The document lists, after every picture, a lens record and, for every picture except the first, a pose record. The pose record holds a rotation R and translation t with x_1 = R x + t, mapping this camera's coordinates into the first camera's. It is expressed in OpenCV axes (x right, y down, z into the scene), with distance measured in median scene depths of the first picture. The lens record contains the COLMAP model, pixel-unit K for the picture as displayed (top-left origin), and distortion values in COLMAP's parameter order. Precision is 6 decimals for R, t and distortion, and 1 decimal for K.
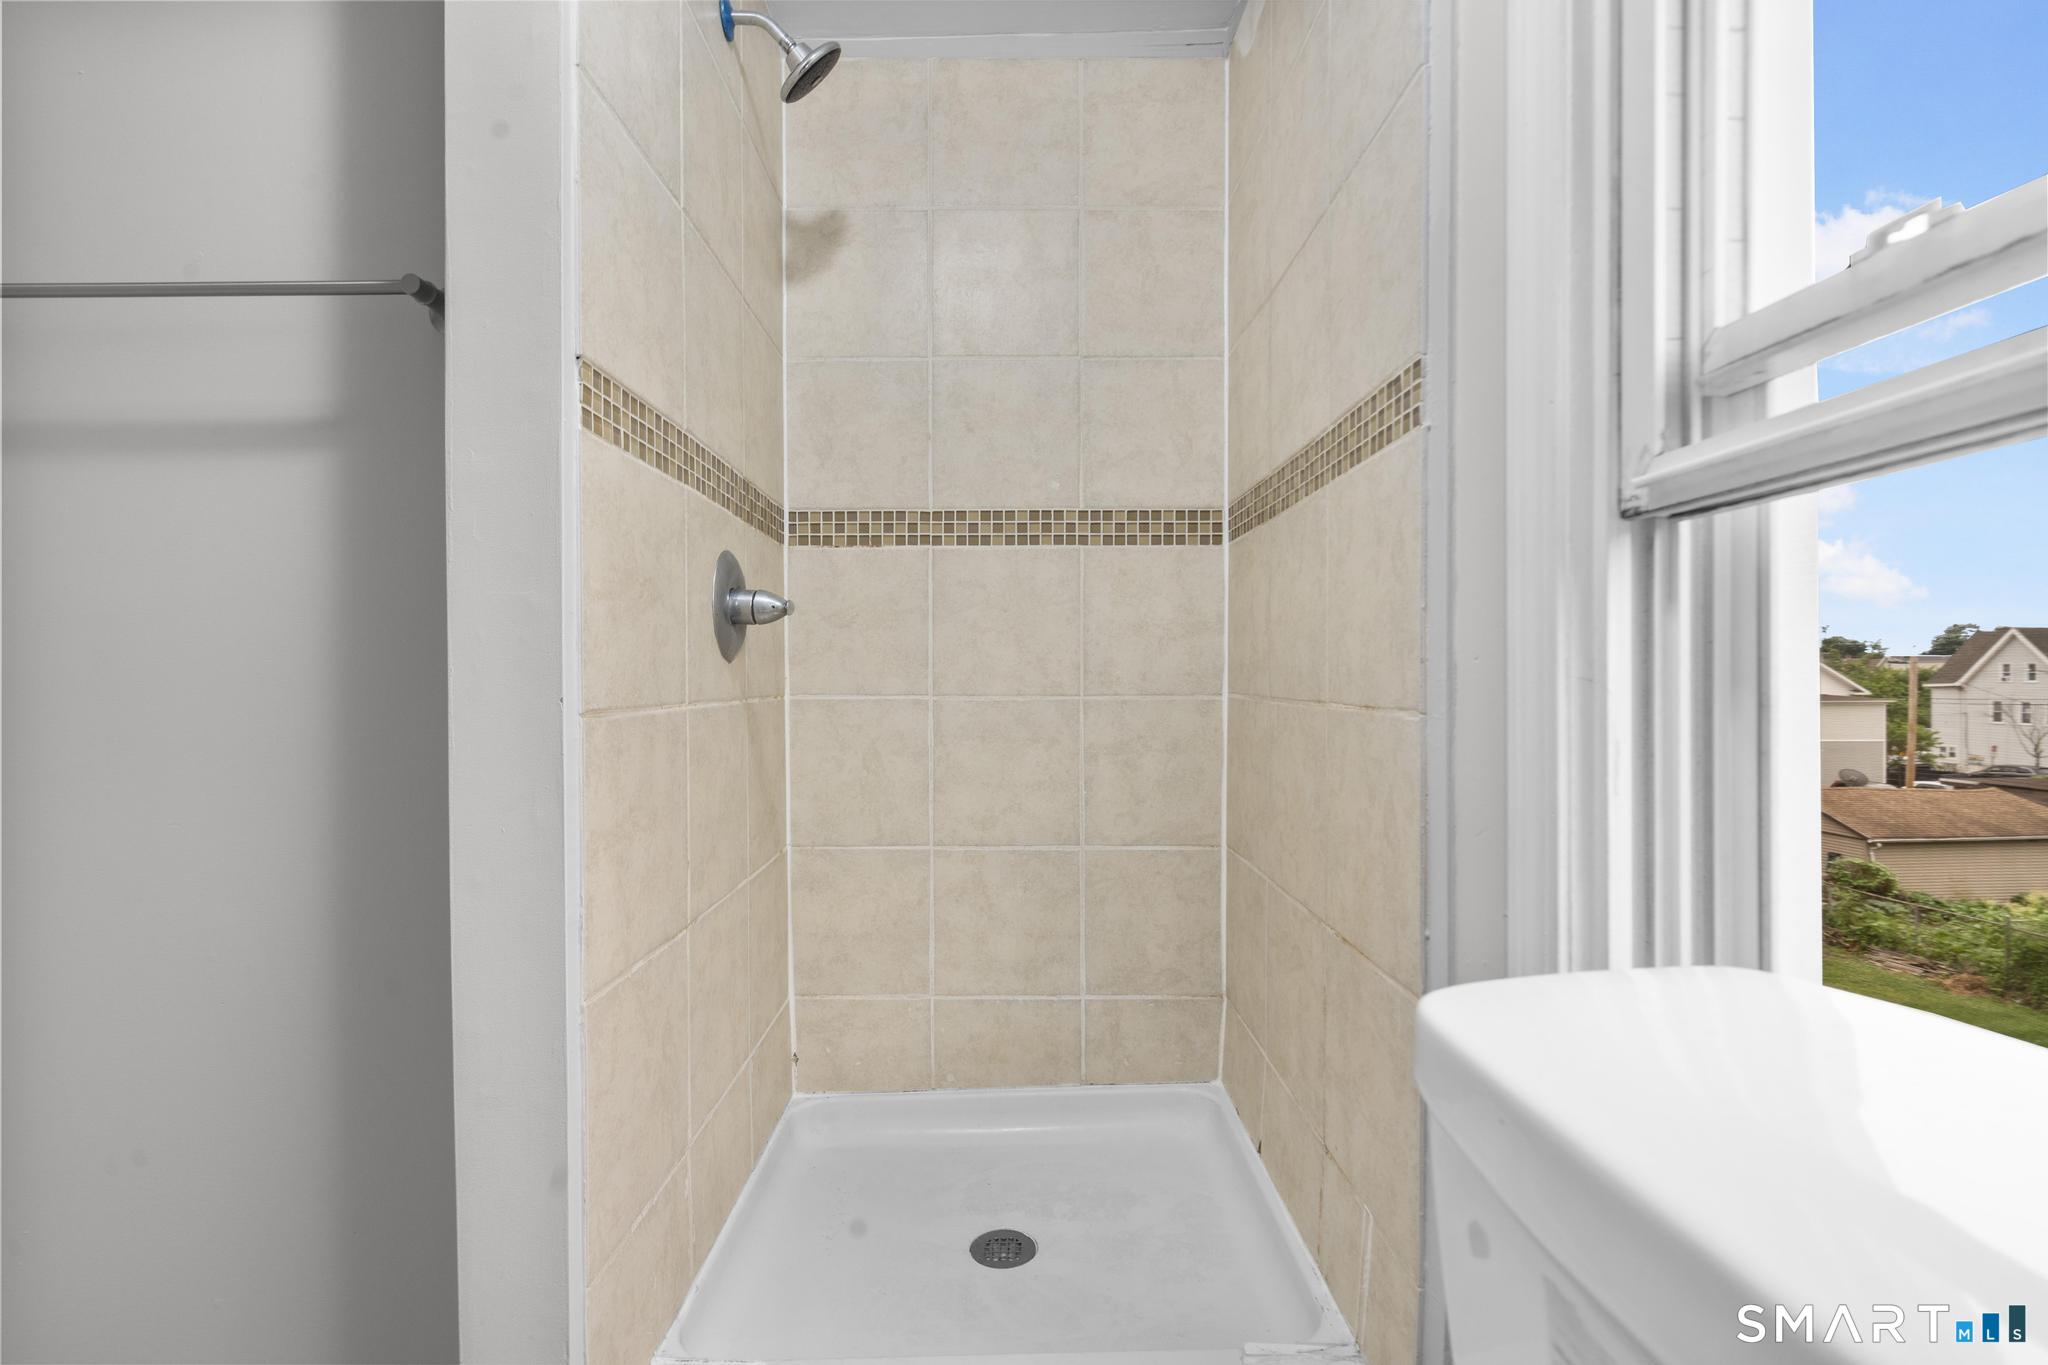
lens RADIAL K [[930.5, 0, 1022.2], [0, 930.5, 686.9], [0, 0, 1]] dist [-0.000242, 0.001972]
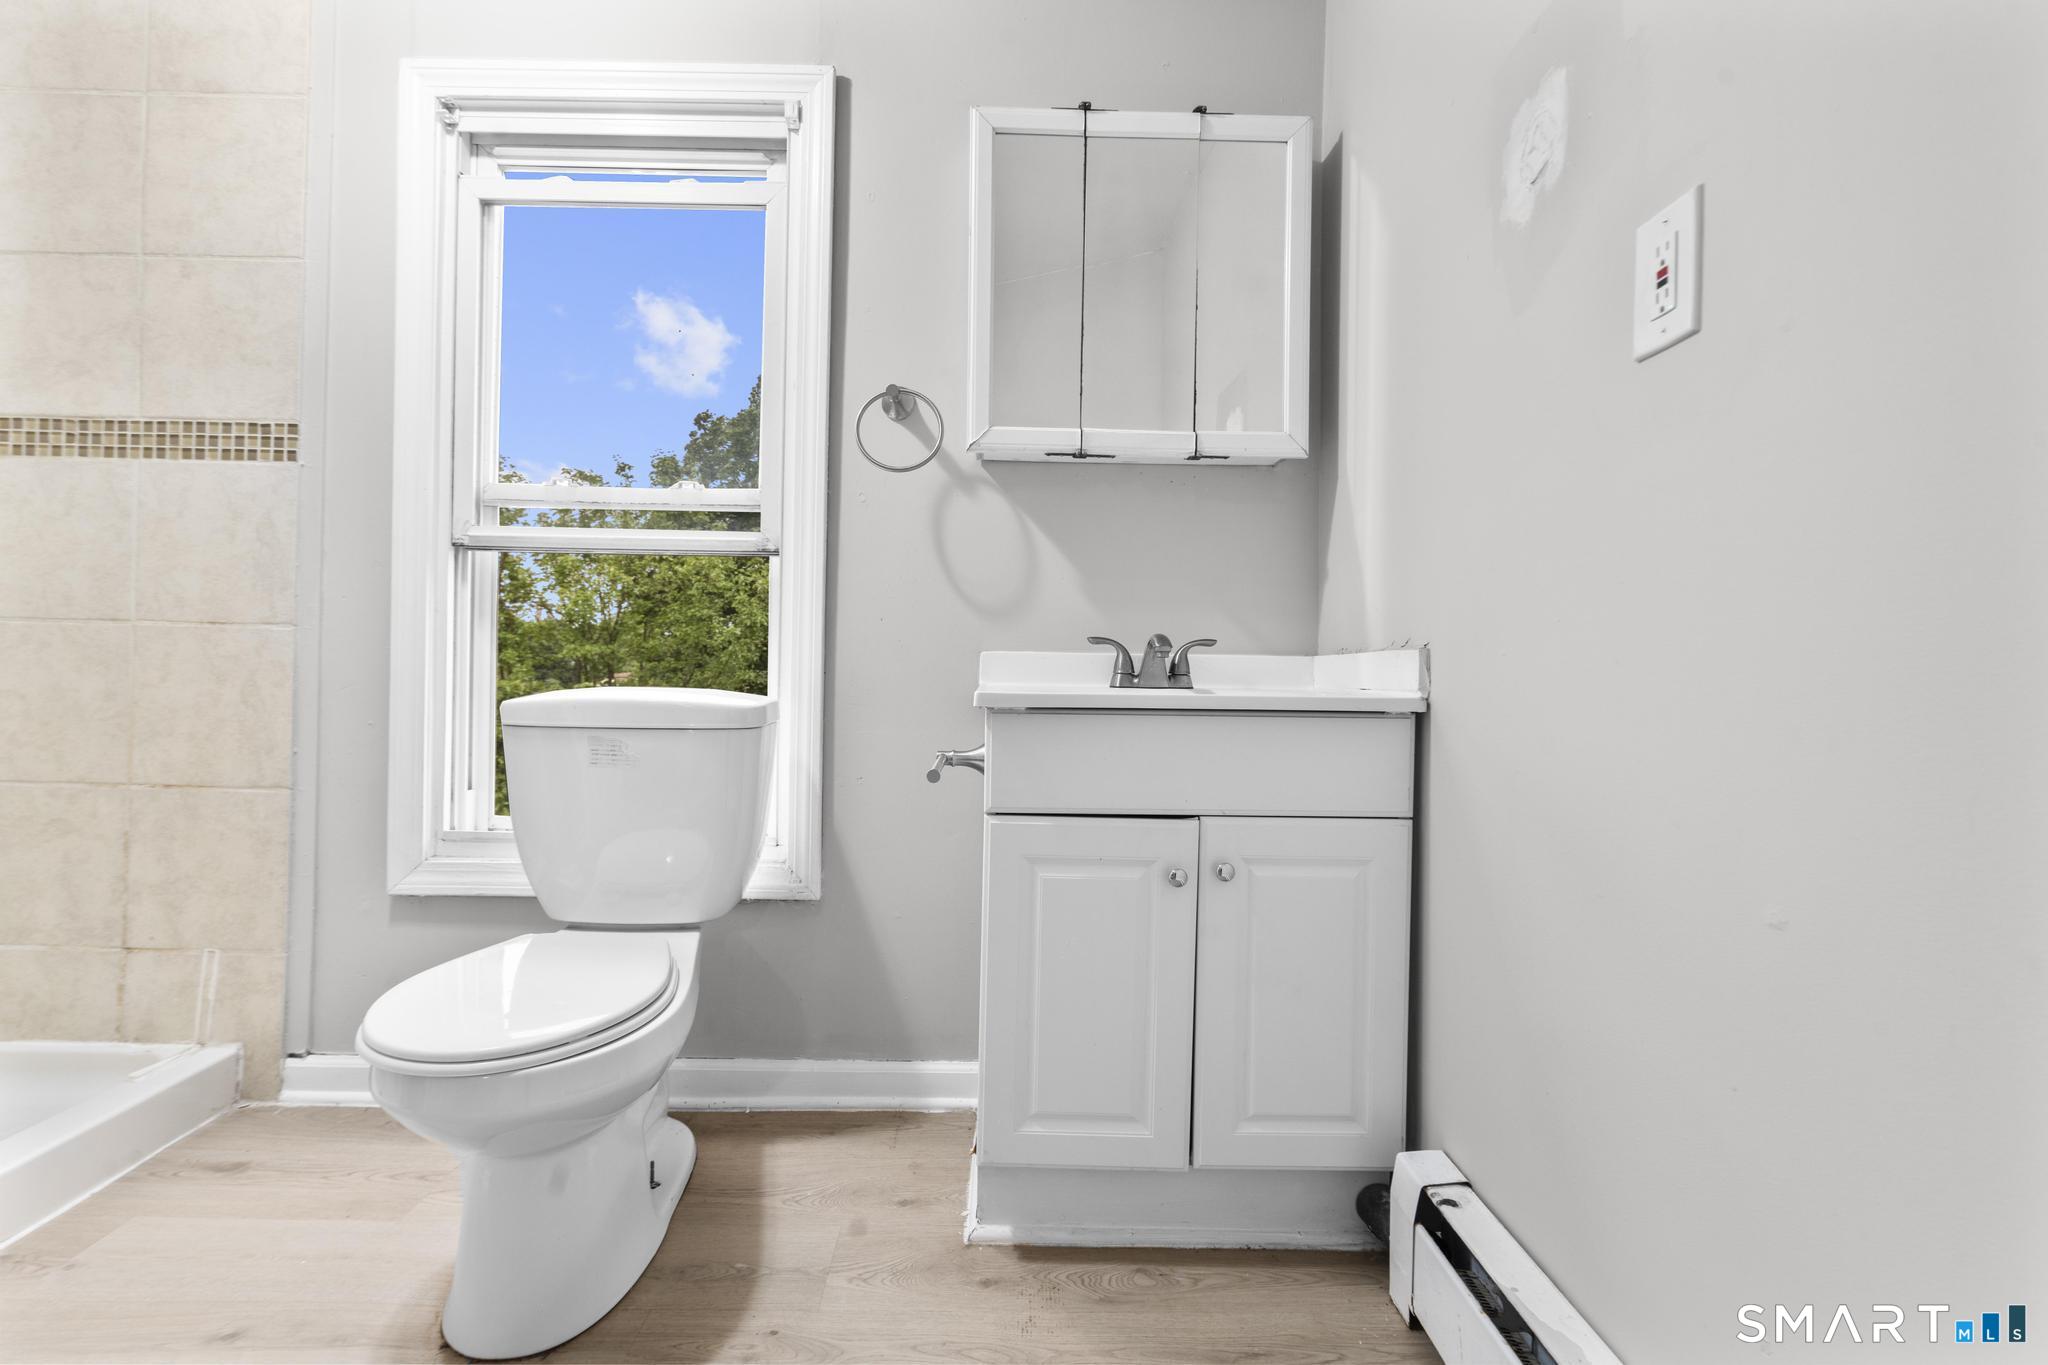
lens RADIAL K [[930.5, 0, 1022.5], [0, 930.5, 686.5], [0, 0, 1]] dist [-0.000242, 0.001972]
pose [[-0.000635, 0.005279, 0.999986, -1.841757], [-0.013324, 0.999897, -0.005287, 0.187014], [-0.999911, -0.013327, -0.000565, -0.522167]]
